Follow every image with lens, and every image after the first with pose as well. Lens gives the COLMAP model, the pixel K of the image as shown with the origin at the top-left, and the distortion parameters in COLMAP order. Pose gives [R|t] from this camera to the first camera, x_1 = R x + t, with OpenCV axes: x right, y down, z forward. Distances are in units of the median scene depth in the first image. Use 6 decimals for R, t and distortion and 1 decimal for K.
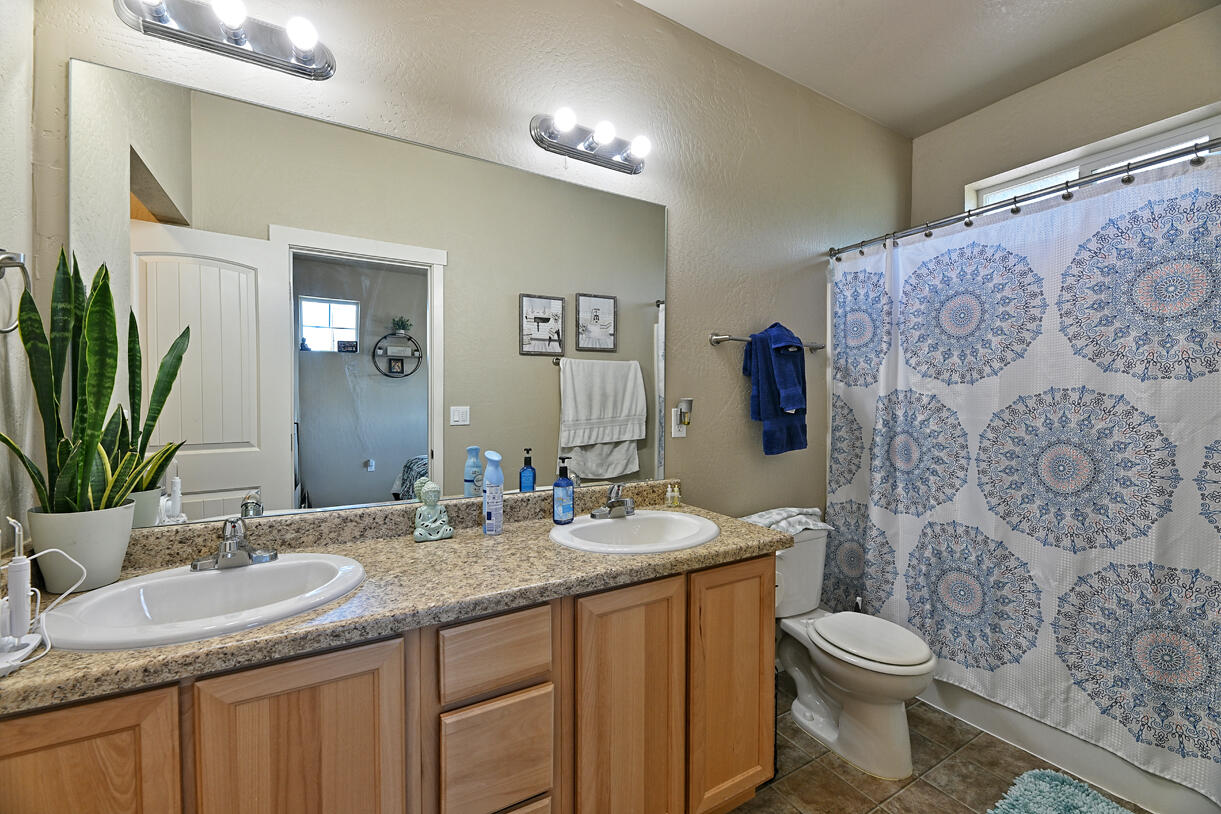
lens RADIAL K [[491.8, 0, 607.5], [0, 491.8, 409.8], [0, 0, 1]] dist [0.001163, -0.004465]
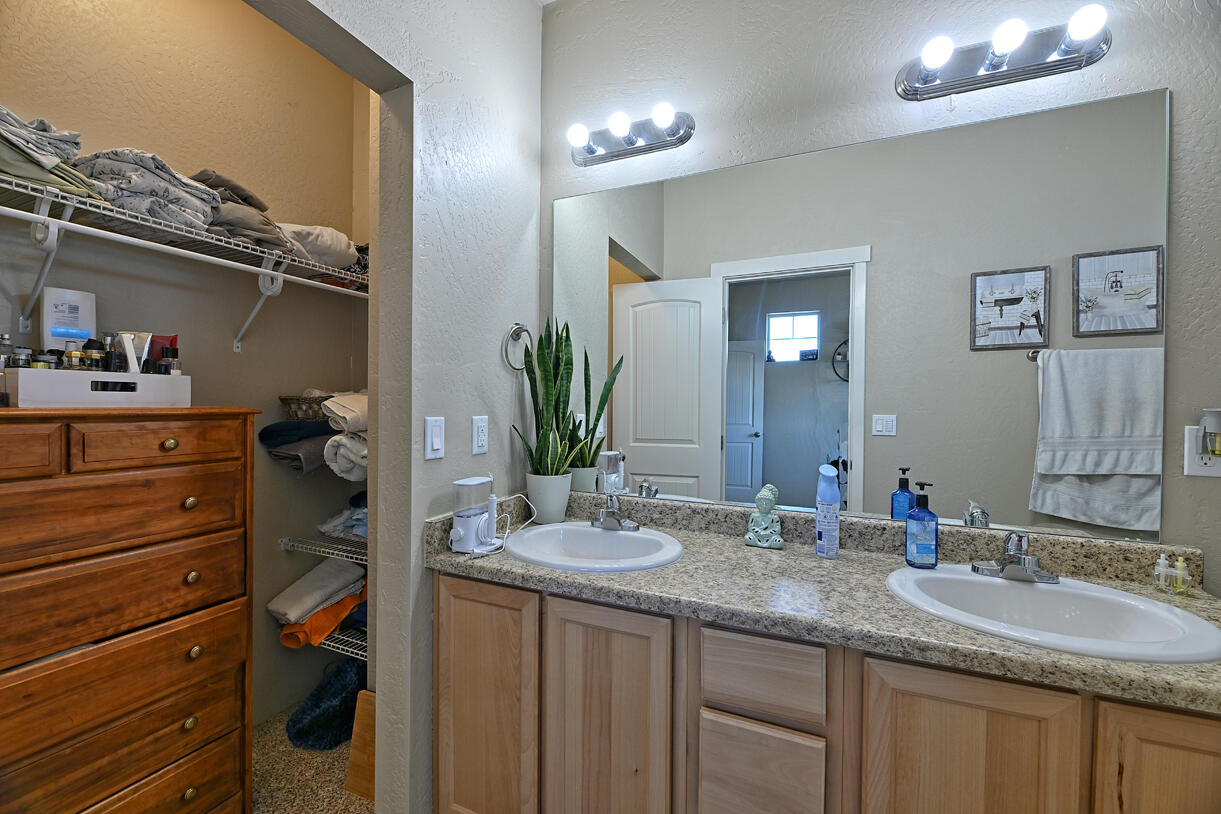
lens RADIAL K [[491.8, 0, 605.8], [0, 491.8, 409.9], [0, 0, 1]] dist [0.001163, -0.004465]
pose [[0.583844, 0.009776, -0.811807, 0.261143], [-0.018544, 0.999827, -0.001297, -0.010234], [0.811654, 0.015811, 0.583924, 0.132099]]
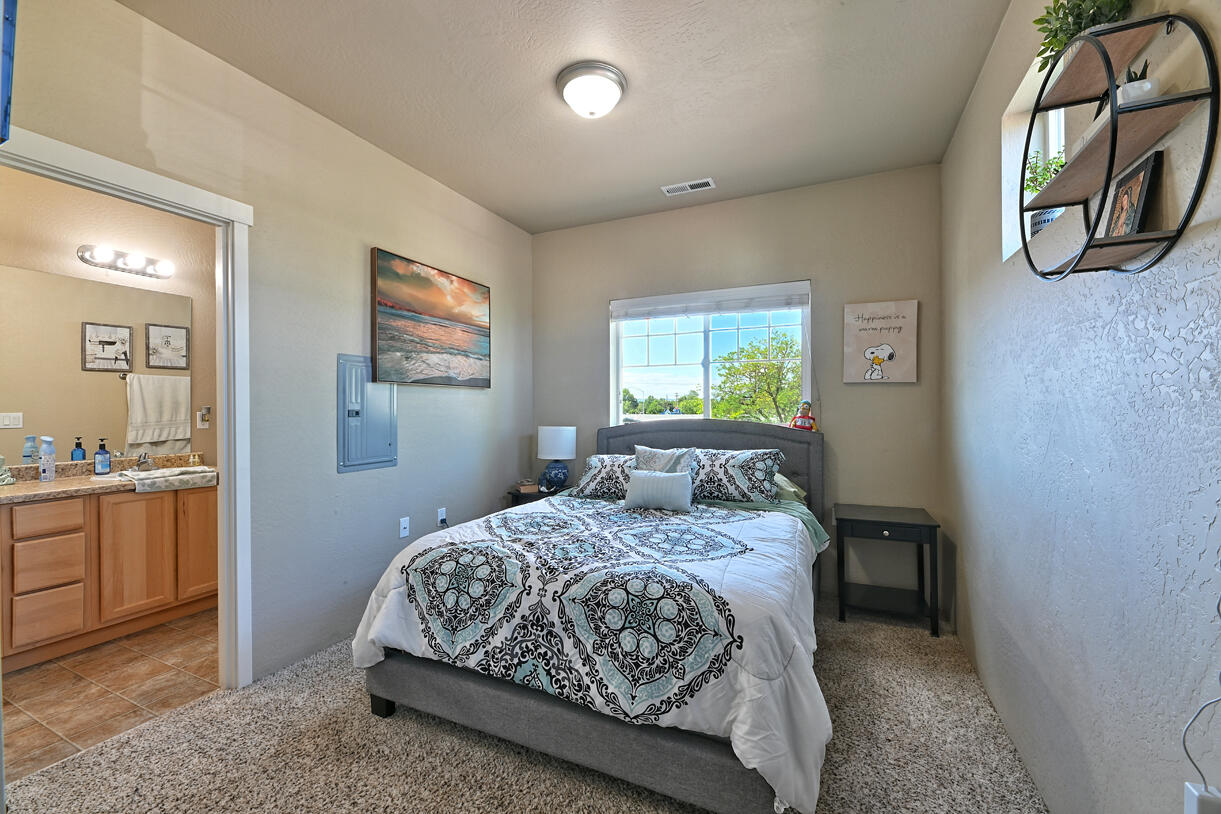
lens RADIAL K [[491.8, 0, 612.5], [0, 491.8, 408.3], [0, 0, 1]] dist [0.001163, -0.004465]
pose [[0.815425, -0.004499, 0.578845, 0.424000], [0.011173, 0.999906, -0.007969, 0.018103], [-0.578754, 0.012966, 0.815399, -1.674699]]
